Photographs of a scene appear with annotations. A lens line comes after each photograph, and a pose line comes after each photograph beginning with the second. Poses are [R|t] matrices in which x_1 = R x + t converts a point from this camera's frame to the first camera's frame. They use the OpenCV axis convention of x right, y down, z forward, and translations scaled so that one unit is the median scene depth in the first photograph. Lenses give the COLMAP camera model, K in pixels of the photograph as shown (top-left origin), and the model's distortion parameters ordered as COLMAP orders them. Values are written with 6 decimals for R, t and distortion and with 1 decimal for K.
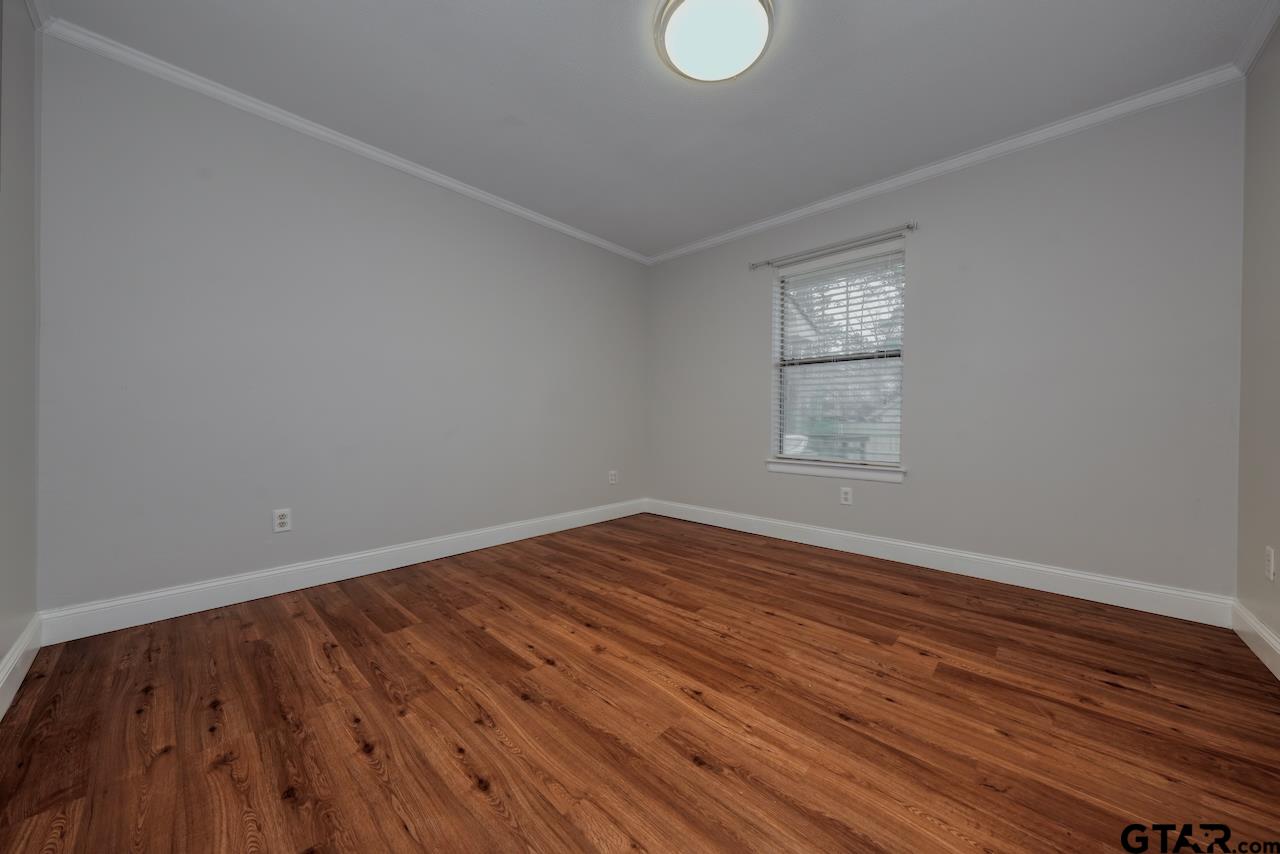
lens RADIAL K [[433.4, 0, 639.4], [0, 433.4, 428.9], [0, 0, 1]] dist [-0.005462, 0.001151]
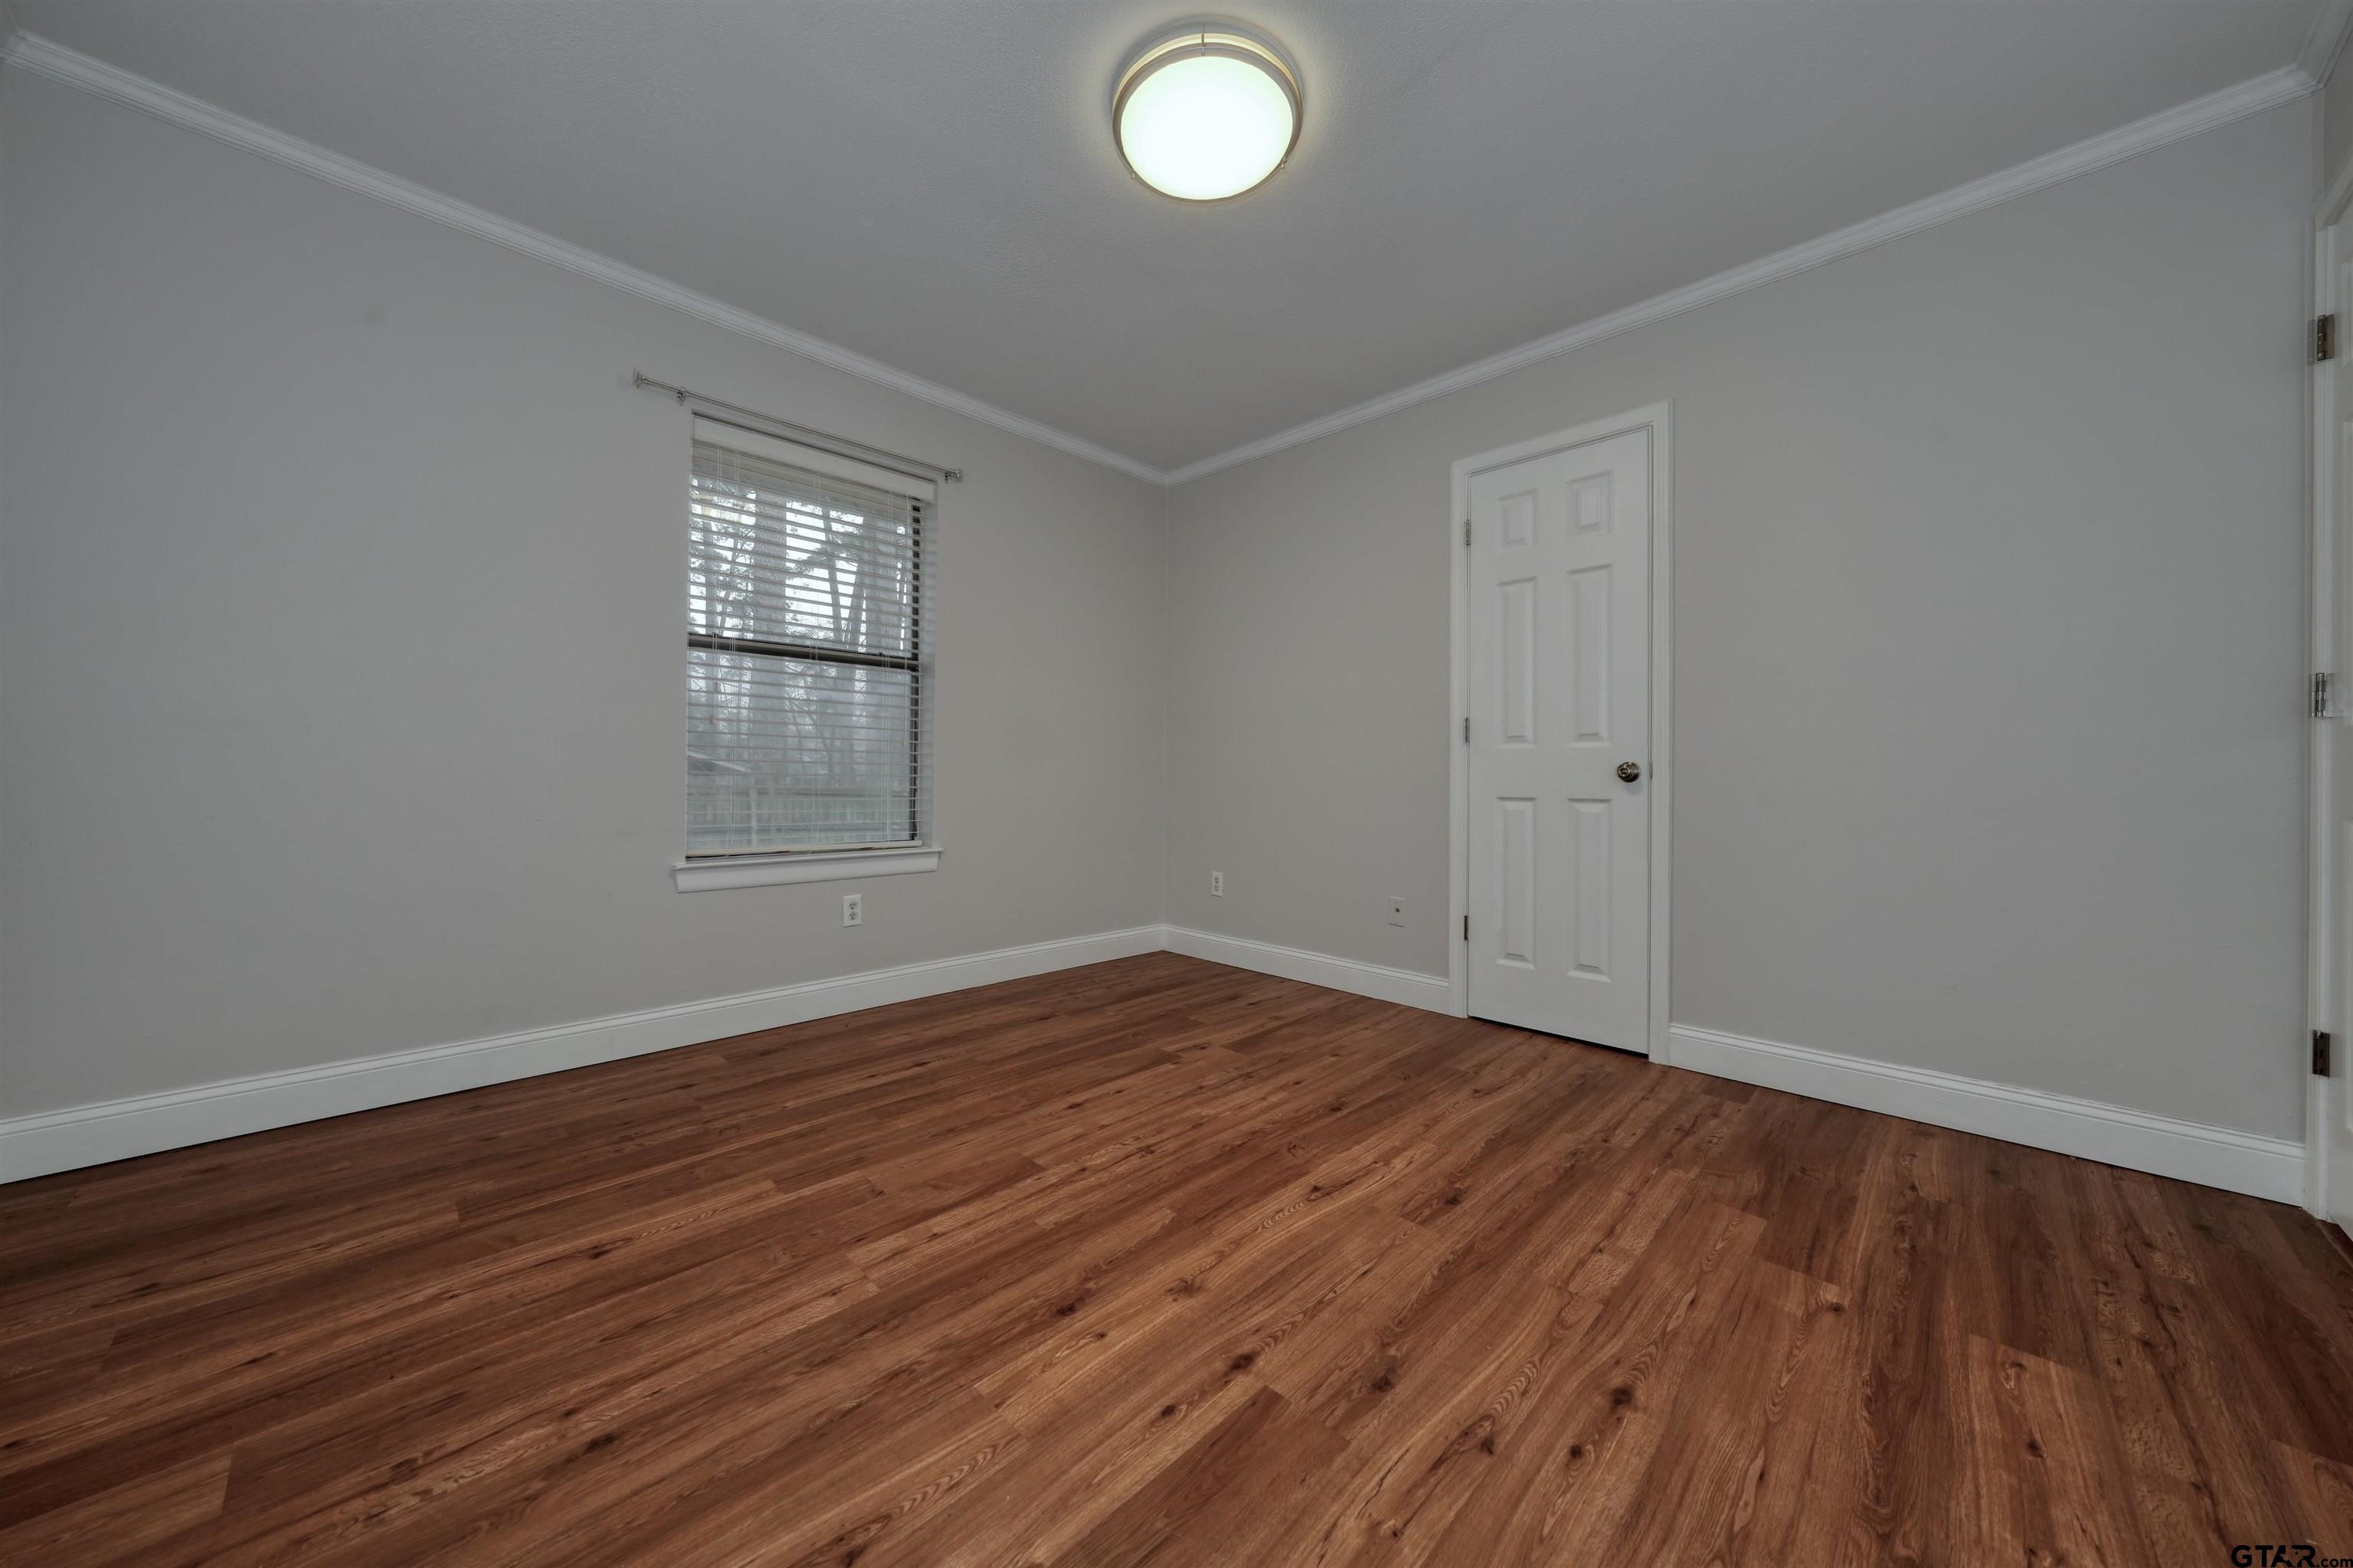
lens RADIAL K [[796.8, 0, 1193.2], [0, 796.8, 779.6], [0, 0, 1]] dist [-0.005462, 0.001151]
pose [[0.029415, -0.008578, 0.999530, -0.908362], [0.010123, 0.999914, 0.008283, -0.023036], [-0.999516, 0.009874, 0.029500, 0.962545]]
